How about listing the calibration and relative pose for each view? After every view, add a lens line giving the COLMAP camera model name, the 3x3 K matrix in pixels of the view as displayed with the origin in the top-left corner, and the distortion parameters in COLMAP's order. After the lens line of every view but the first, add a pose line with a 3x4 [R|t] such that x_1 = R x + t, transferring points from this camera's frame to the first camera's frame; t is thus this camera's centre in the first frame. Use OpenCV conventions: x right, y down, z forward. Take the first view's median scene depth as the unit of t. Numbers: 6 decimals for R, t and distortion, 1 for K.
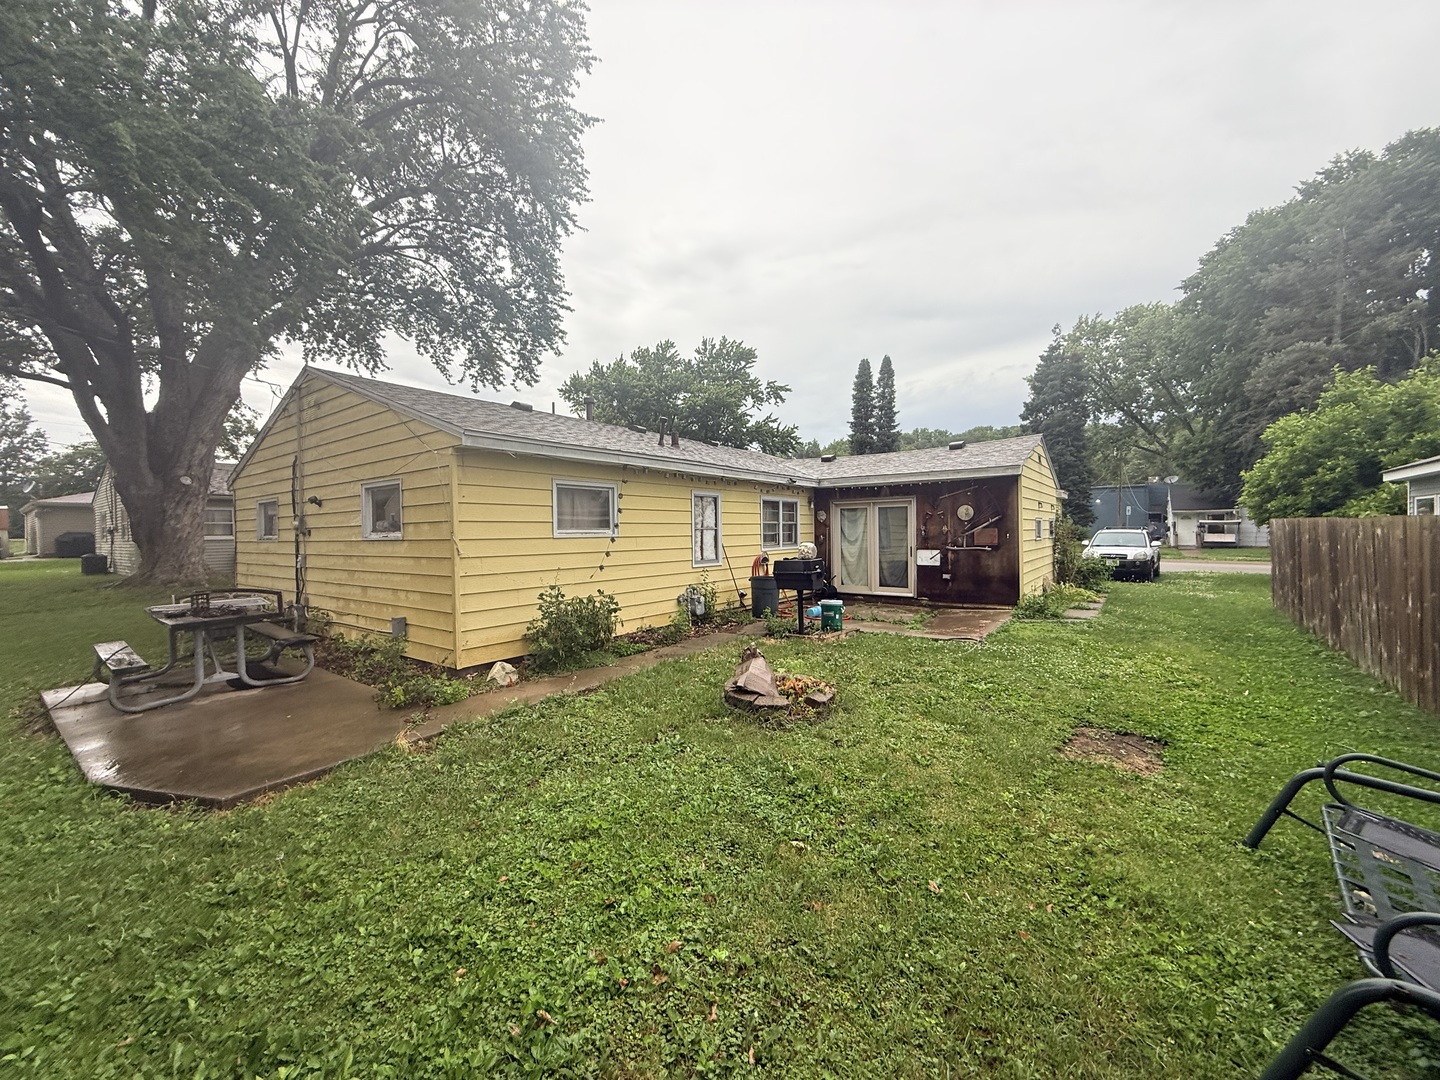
lens RADIAL K [[572.0, 0, 720.0], [0, 572.0, 540.0], [0, 0, 1]] dist [-0.016325, 0.000019]
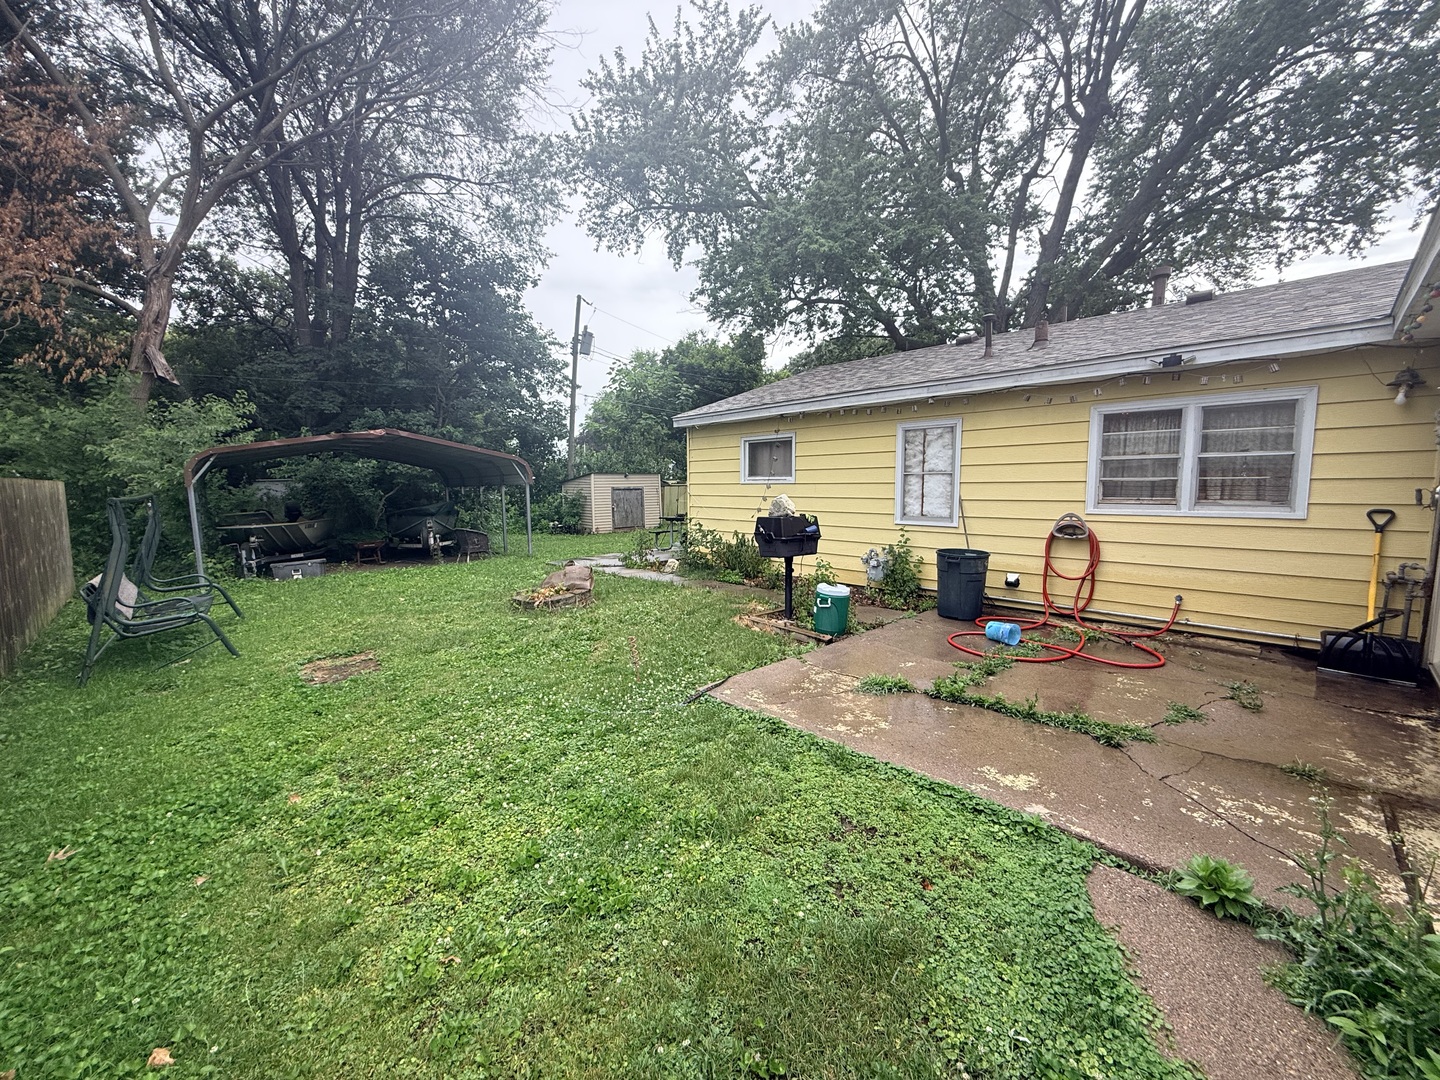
lens RADIAL K [[572.0, 0, 720.0], [0, 572.0, 540.0], [0, 0, 1]] dist [-0.016325, 0.000019]
pose [[-0.167844, 0.125922, -0.977738, 0.726912], [0.003822, 0.991884, 0.127088, -0.028085], [0.985806, 0.017594, -0.166963, 0.854517]]
